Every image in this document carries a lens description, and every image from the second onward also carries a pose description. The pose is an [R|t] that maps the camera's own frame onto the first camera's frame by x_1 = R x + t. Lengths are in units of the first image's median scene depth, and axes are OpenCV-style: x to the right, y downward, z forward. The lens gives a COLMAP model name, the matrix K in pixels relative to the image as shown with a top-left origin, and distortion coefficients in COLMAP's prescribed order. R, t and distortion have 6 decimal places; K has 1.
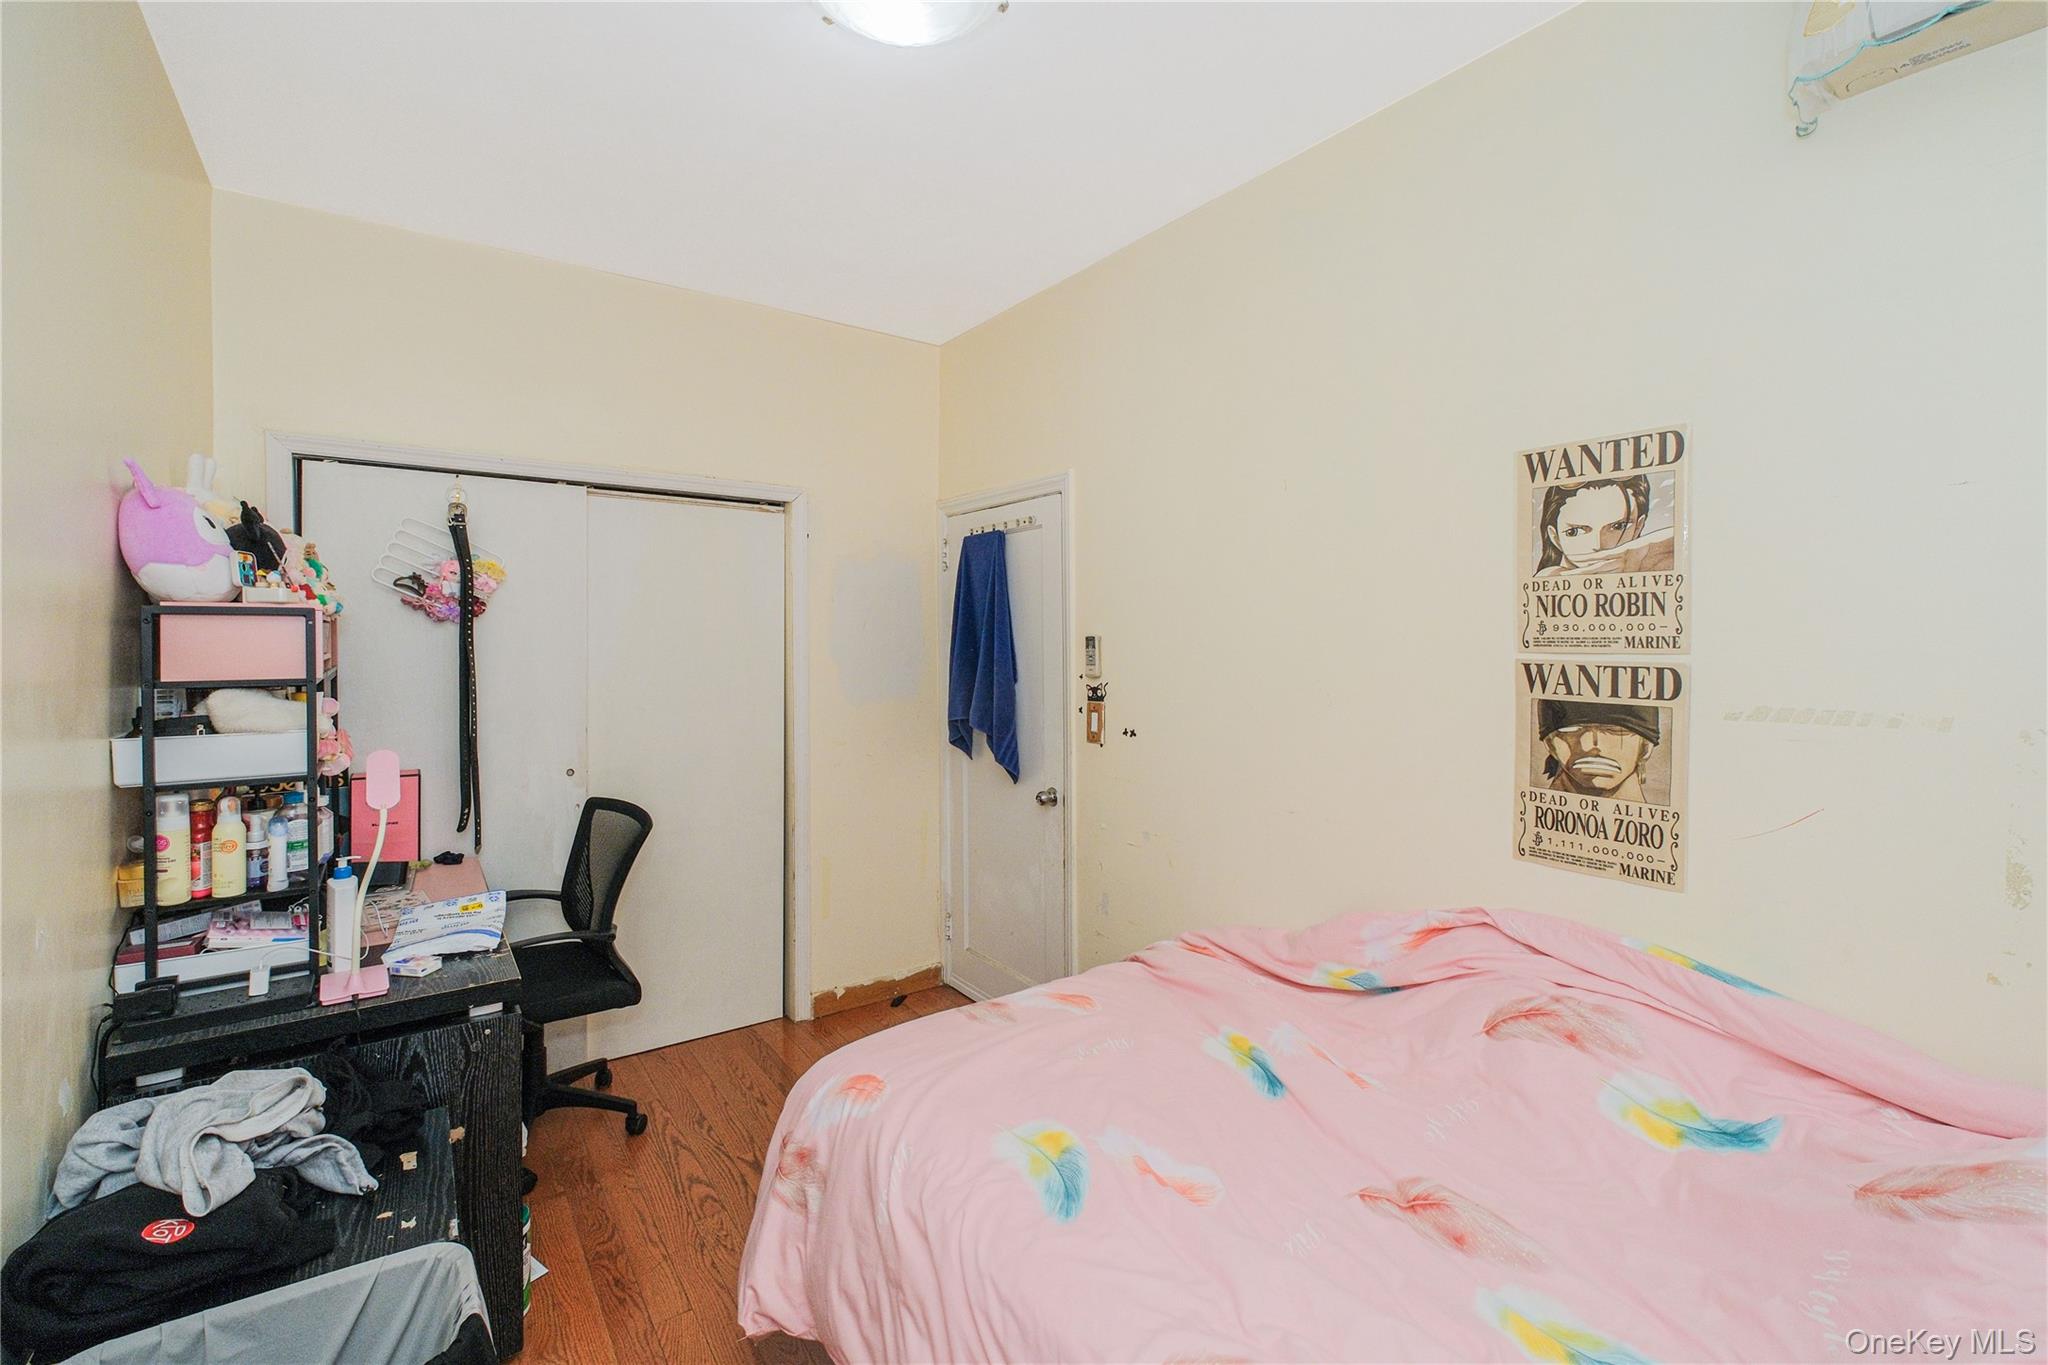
lens RADIAL K [[874.4, 0, 1015.1], [0, 874.4, 626.6], [0, 0, 1]] dist [-0.002888, 0.000198]
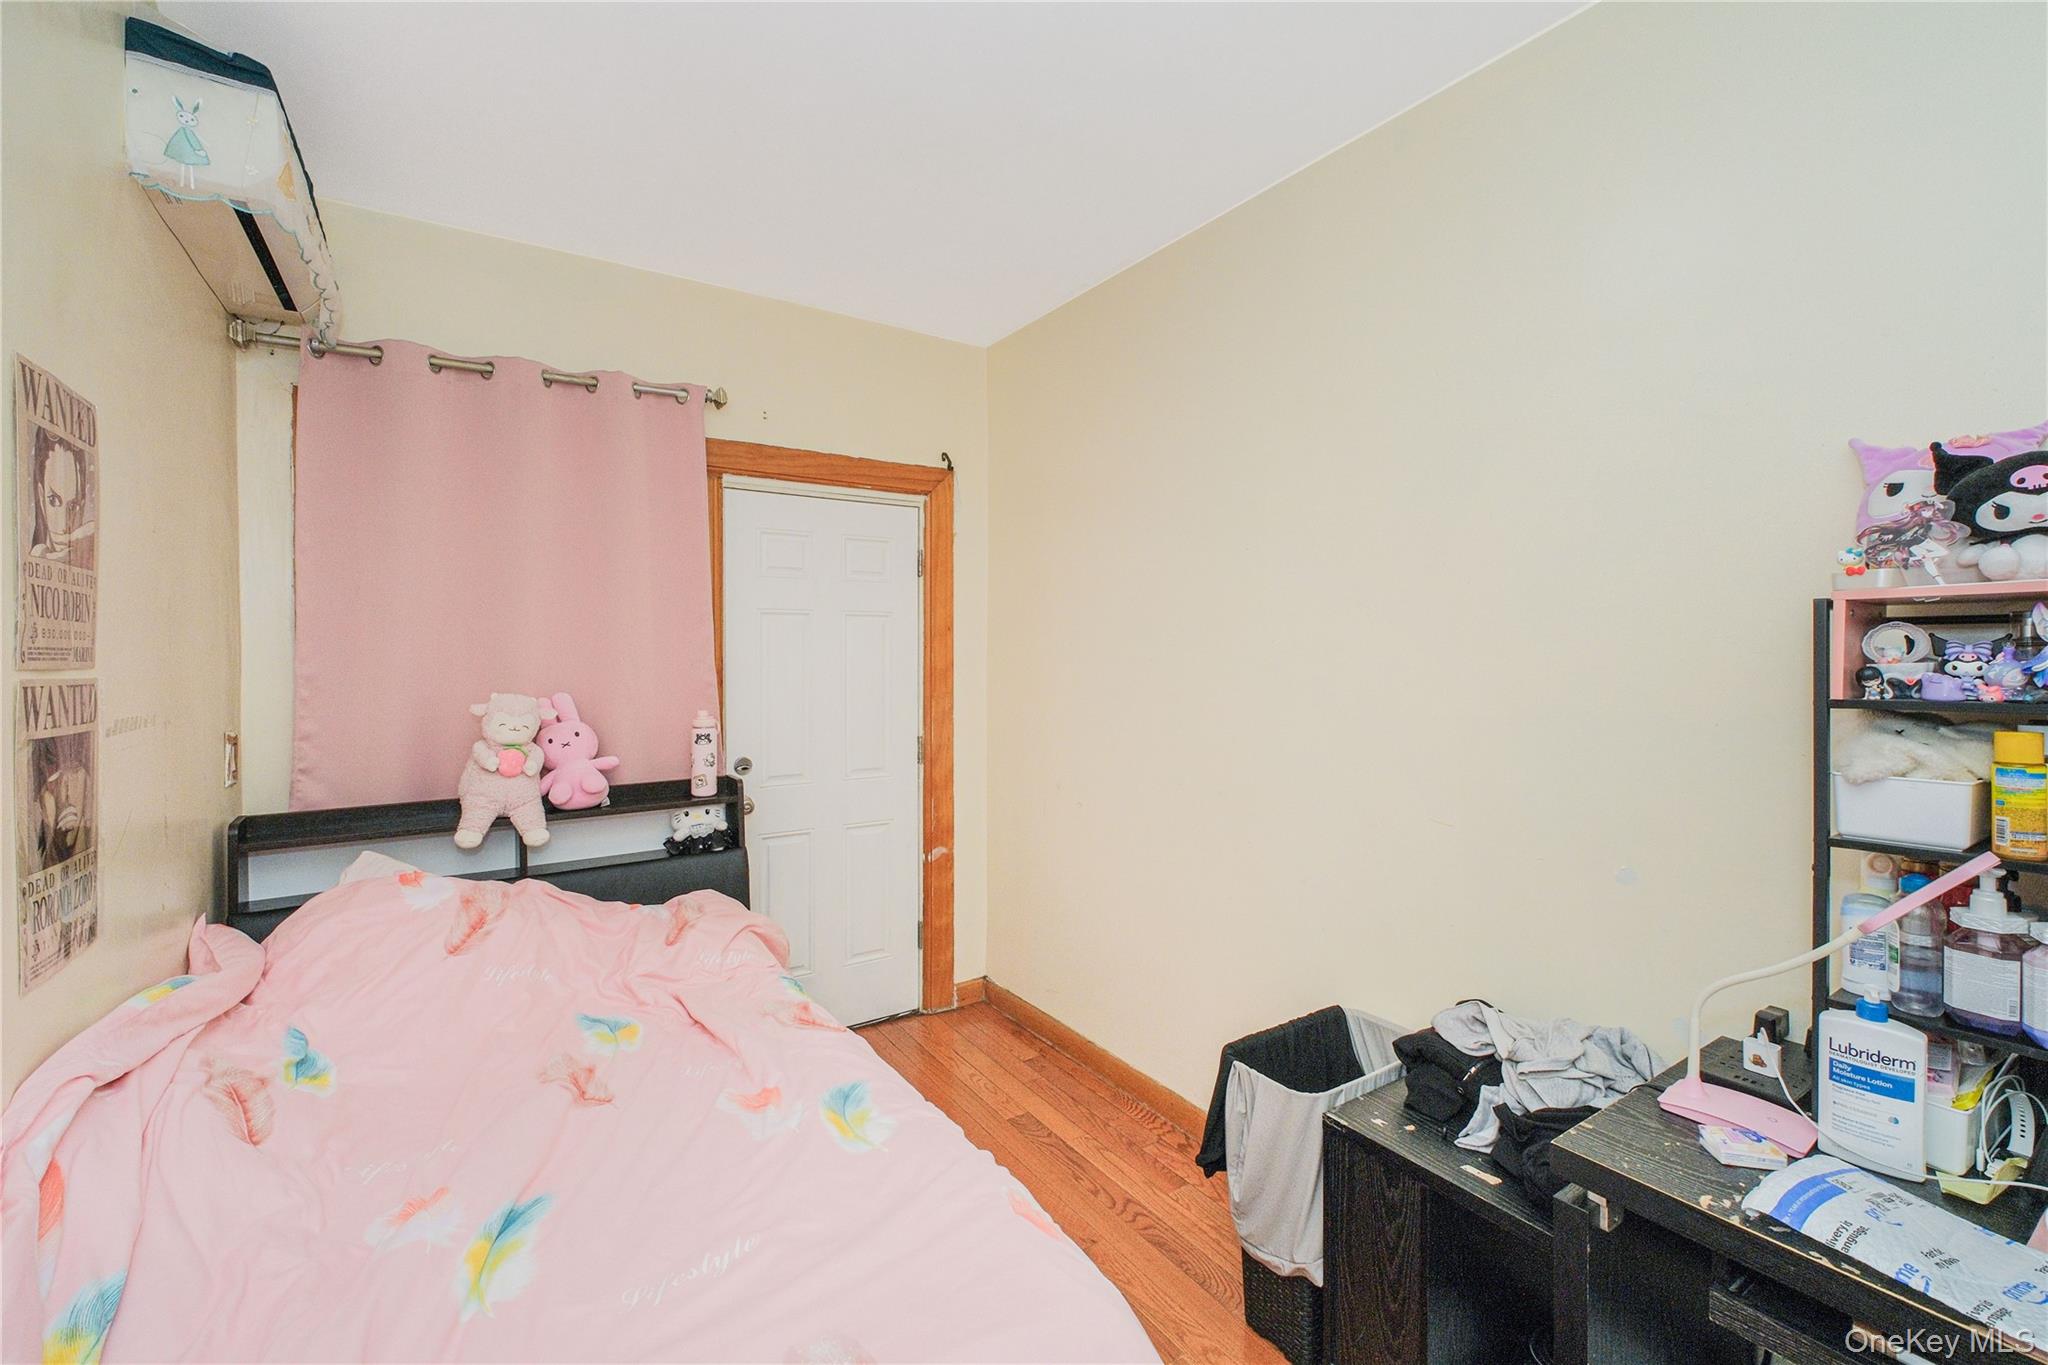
lens RADIAL K [[861.8, 0, 1031.9], [0, 861.8, 669.4], [0, 0, 1]] dist [0.000017, 0.000290]
pose [[-0.999277, 0.002200, 0.037948, -0.188520], [0.002341, 0.999991, 0.003669, 0.029667], [-0.037939, 0.003755, -0.999273, 1.665268]]
